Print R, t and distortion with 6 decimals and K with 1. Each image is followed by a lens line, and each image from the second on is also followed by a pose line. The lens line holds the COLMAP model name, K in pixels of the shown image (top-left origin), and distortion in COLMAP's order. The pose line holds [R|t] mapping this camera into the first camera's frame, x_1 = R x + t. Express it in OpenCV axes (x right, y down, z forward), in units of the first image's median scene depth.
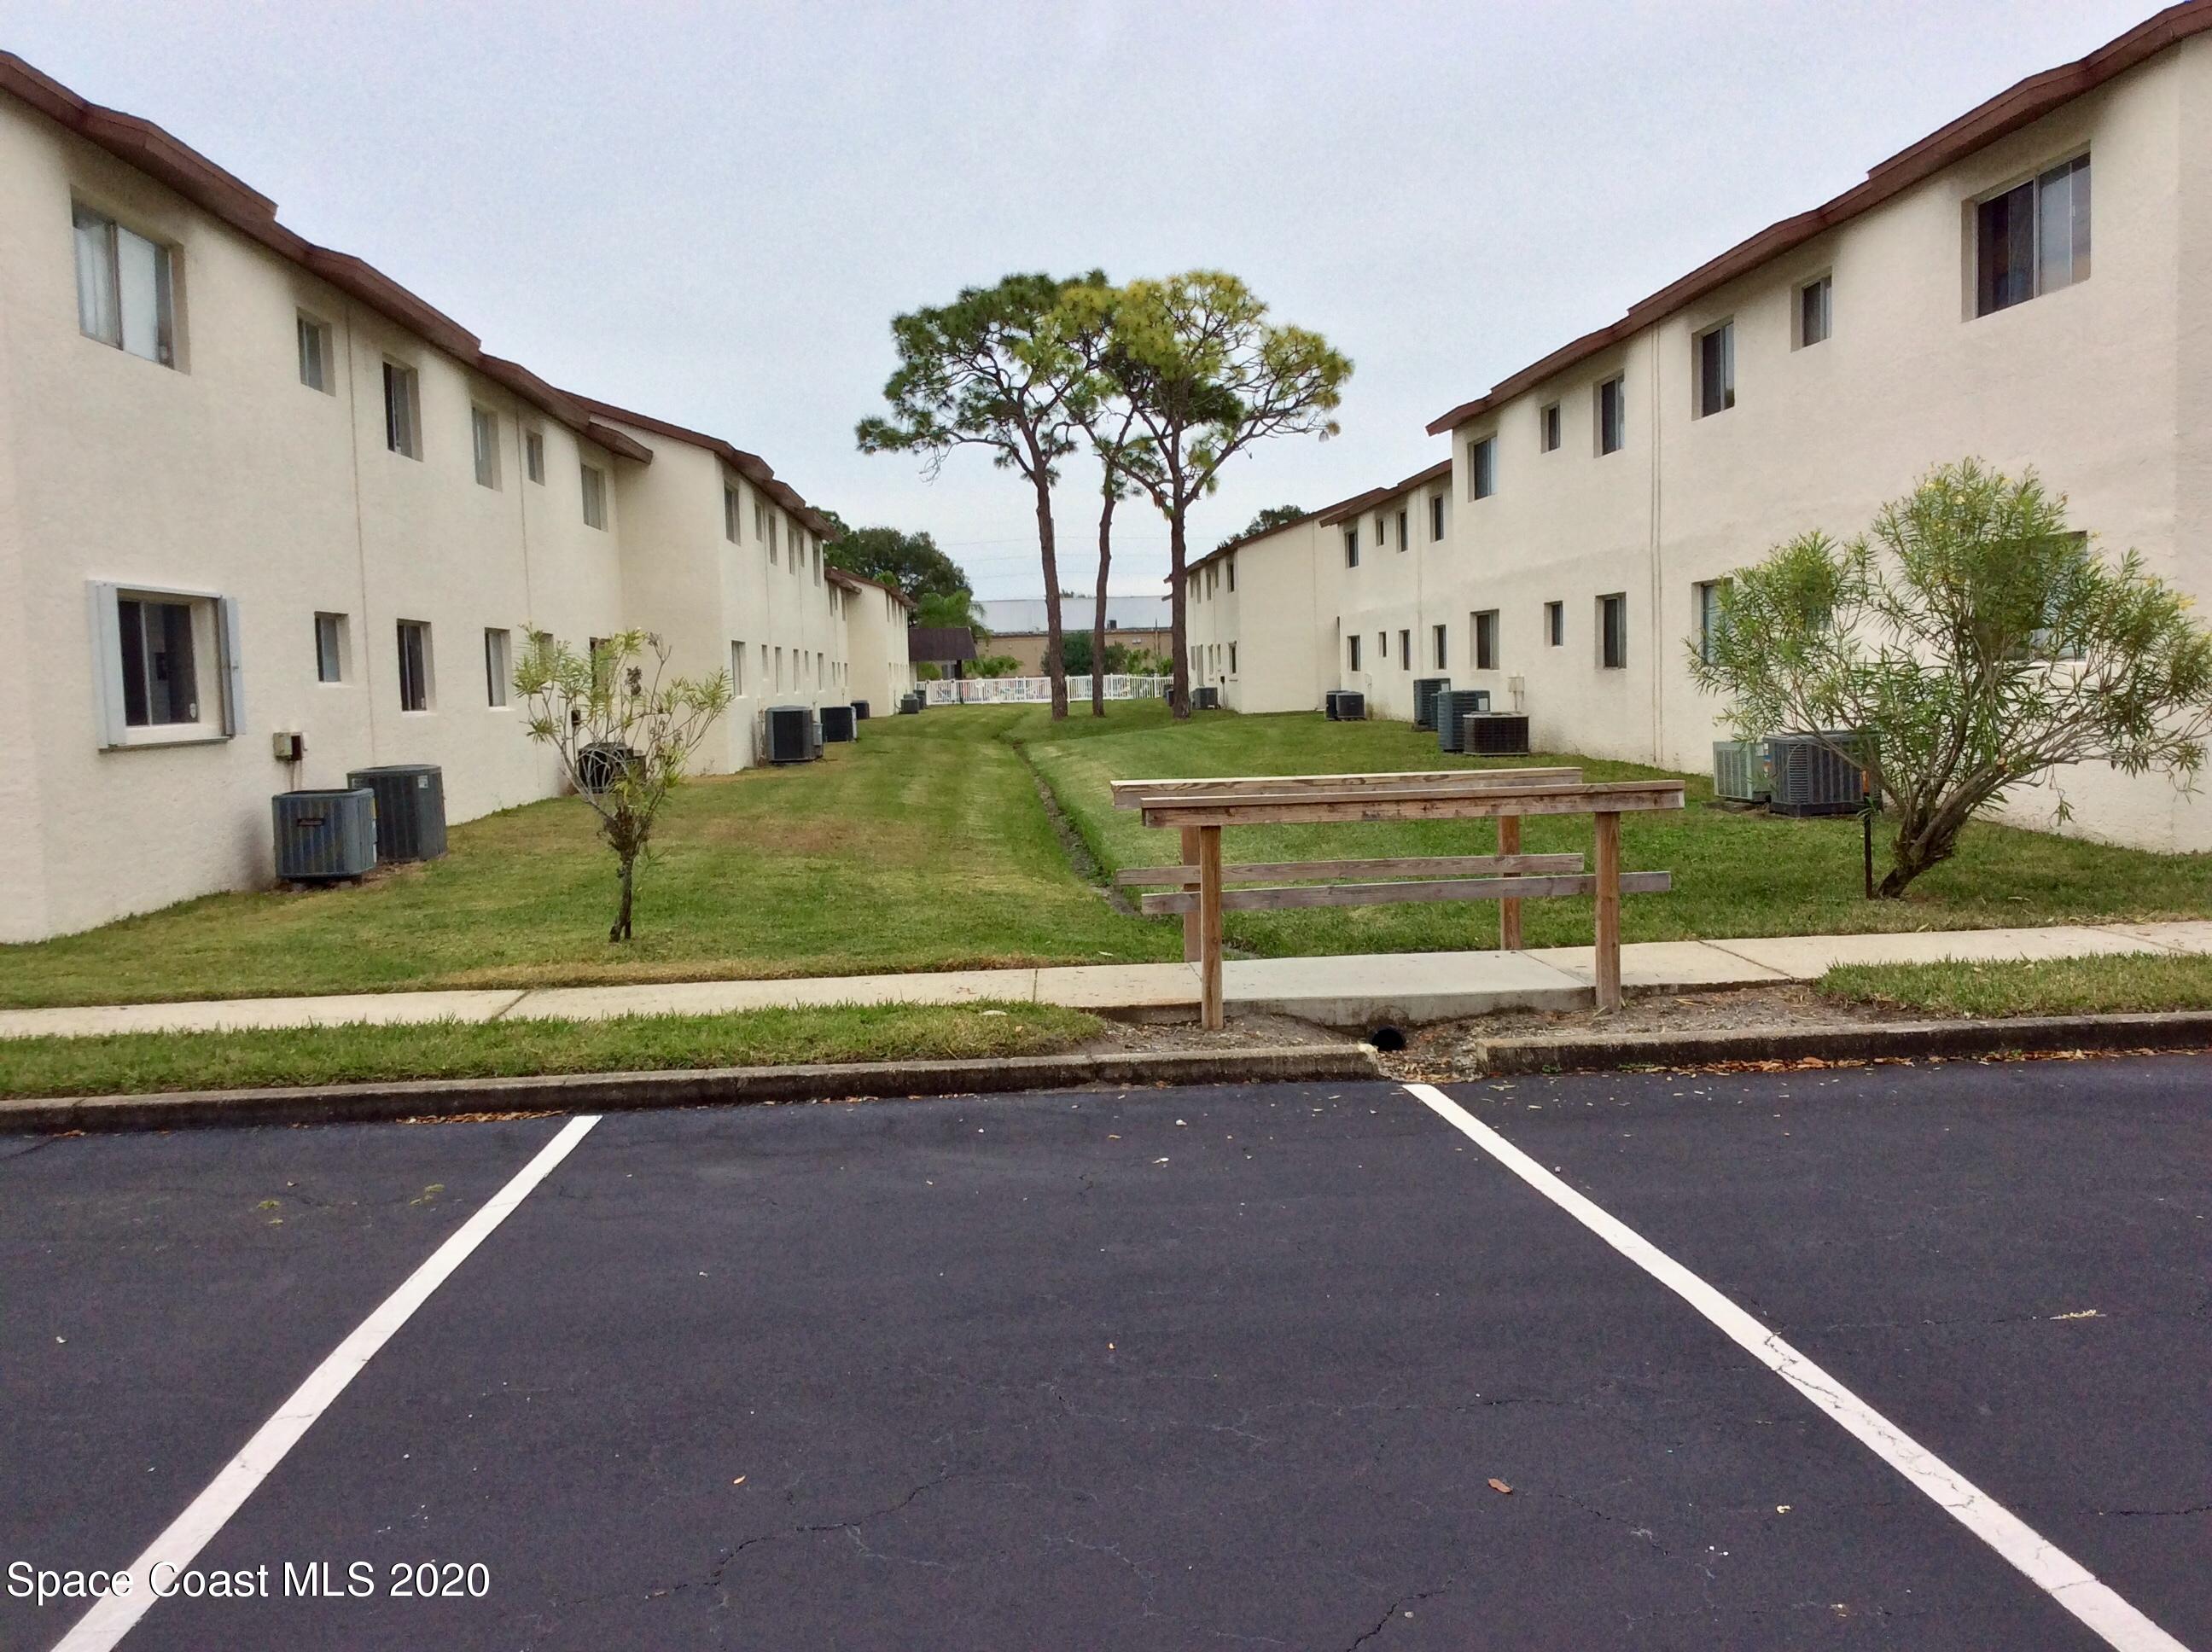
lens RADIAL K [[2051.5, 0, 1104.5], [0, 2051.5, 825.1], [0, 0, 1]] dist [0.041994, 0.000000]
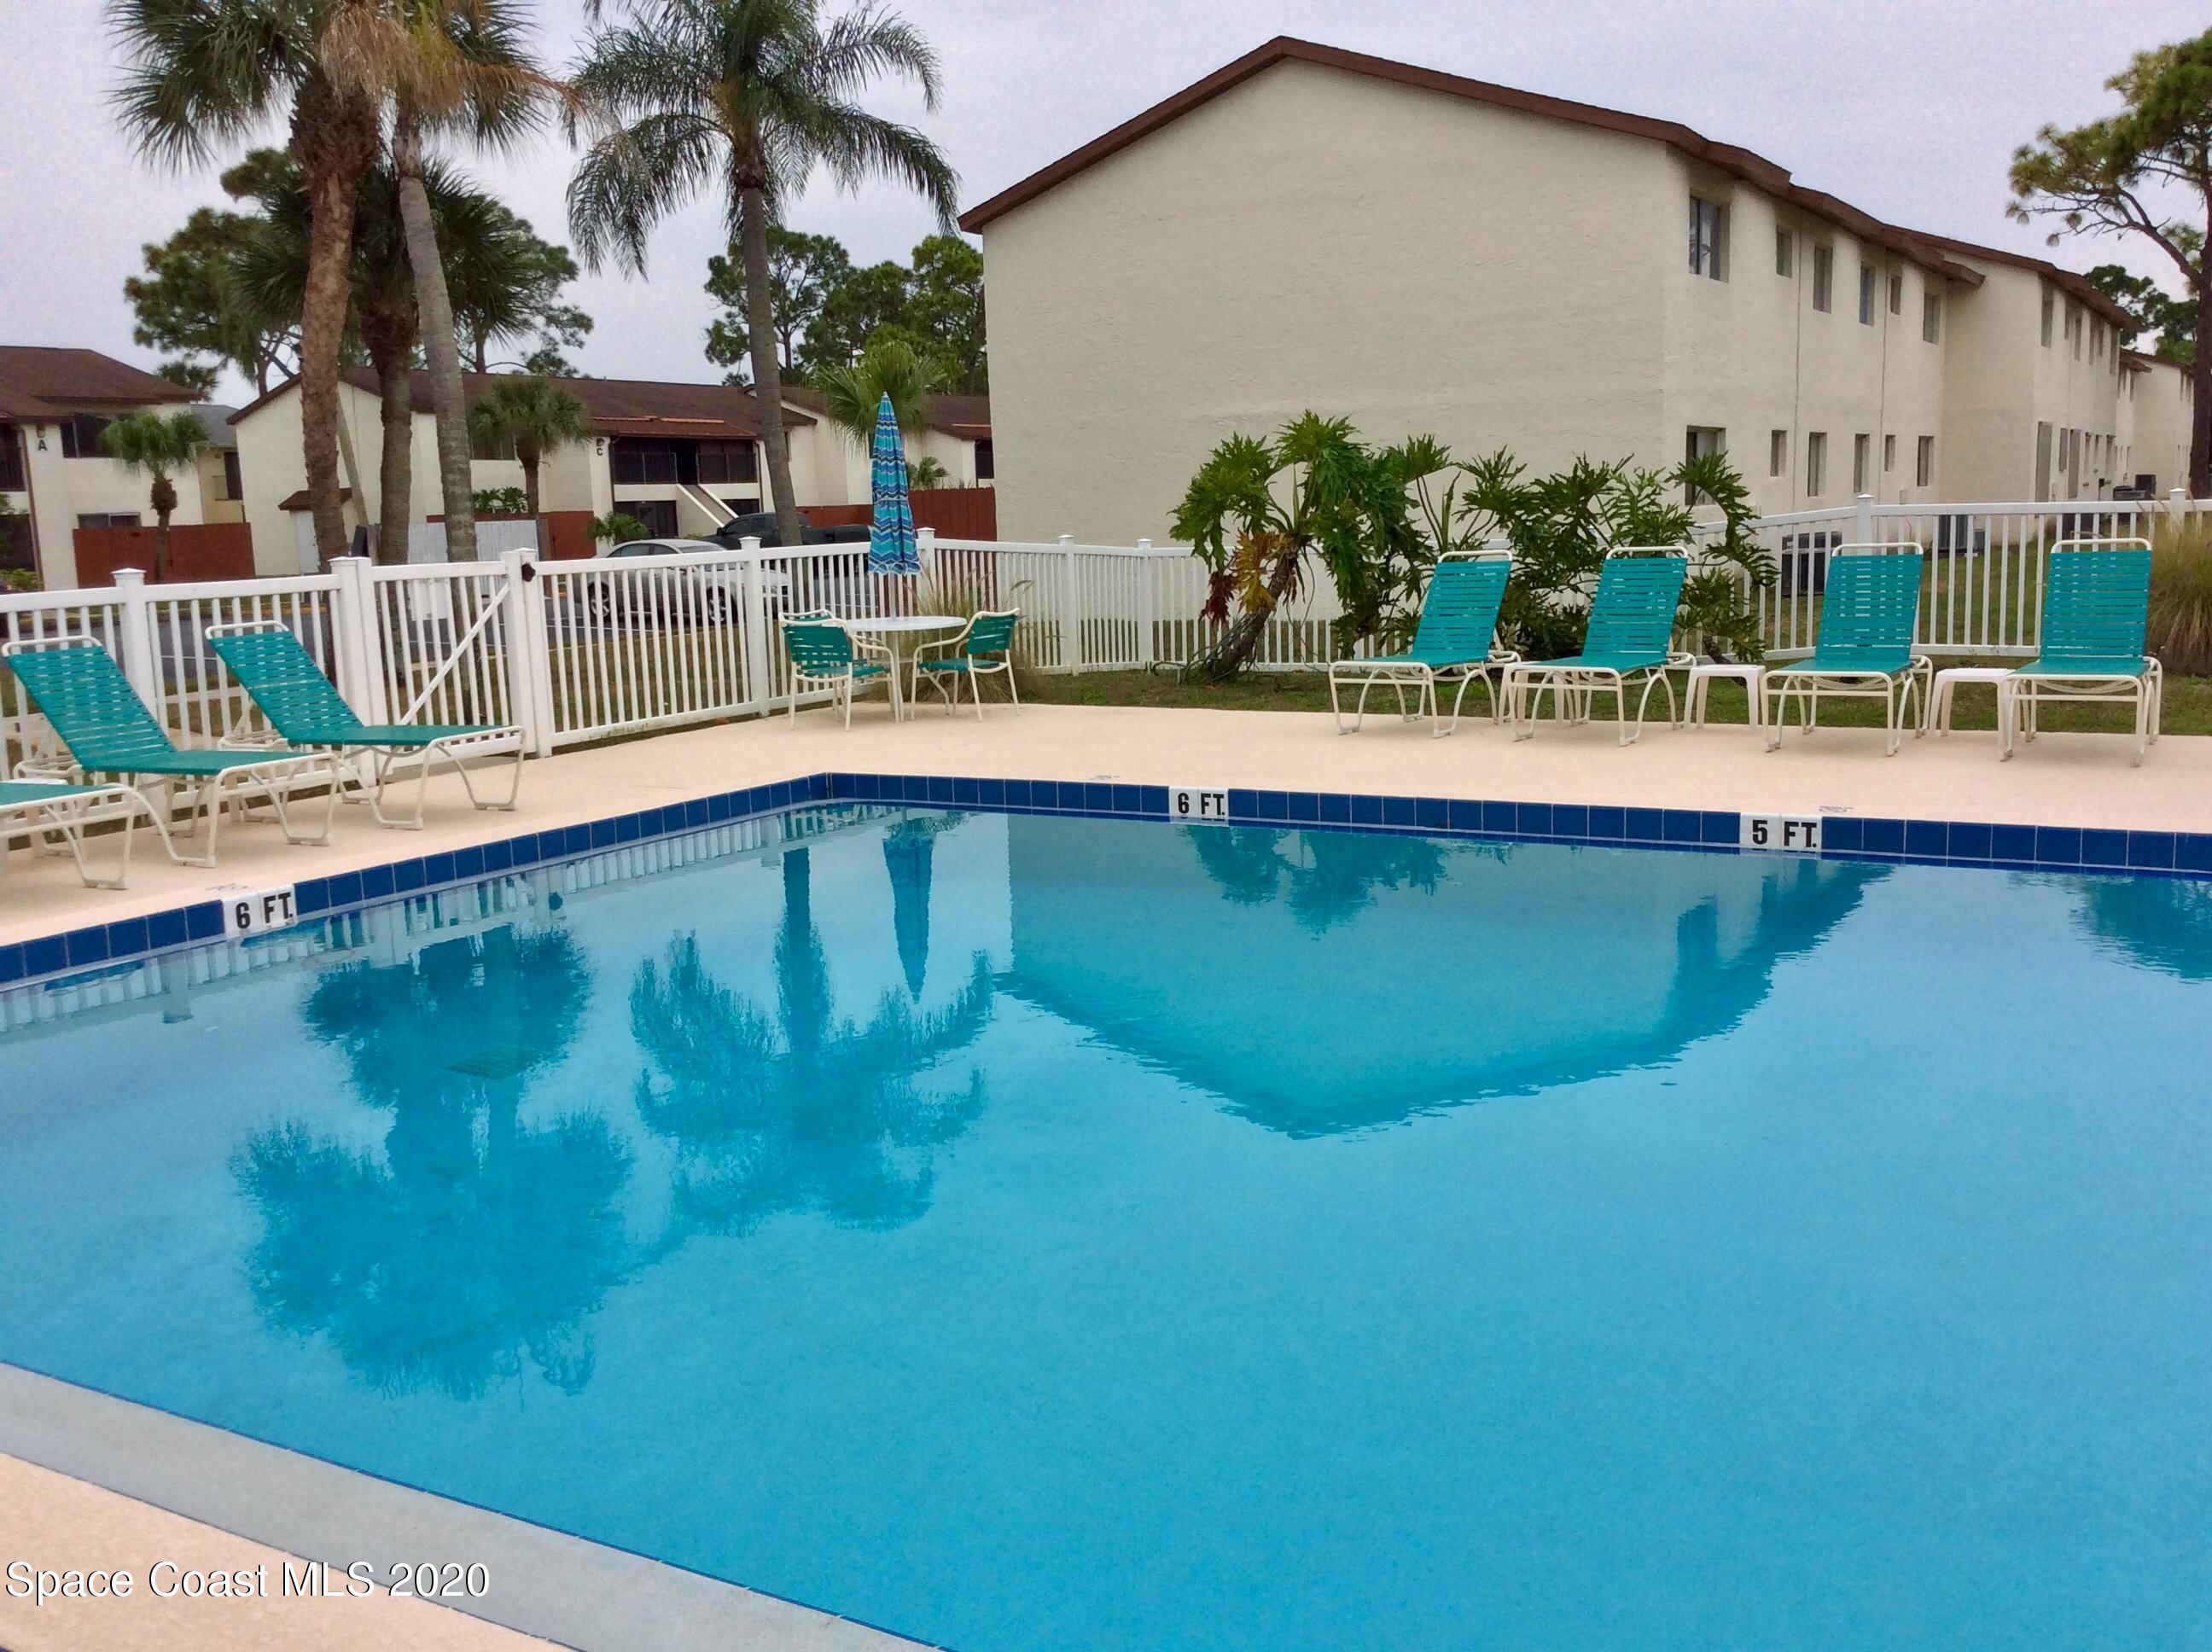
lens RADIAL K [[2051.5, 0, 1101.0], [0, 2051.5, 811.6], [0, 0, 1]] dist [0.041994, 0.000000]
pose [[0.840837, 0.046852, -0.539256, 0.014412], [0.001438, 0.996050, 0.088783, 0.022640], [0.541286, -0.075427, 0.837449, -0.322558]]
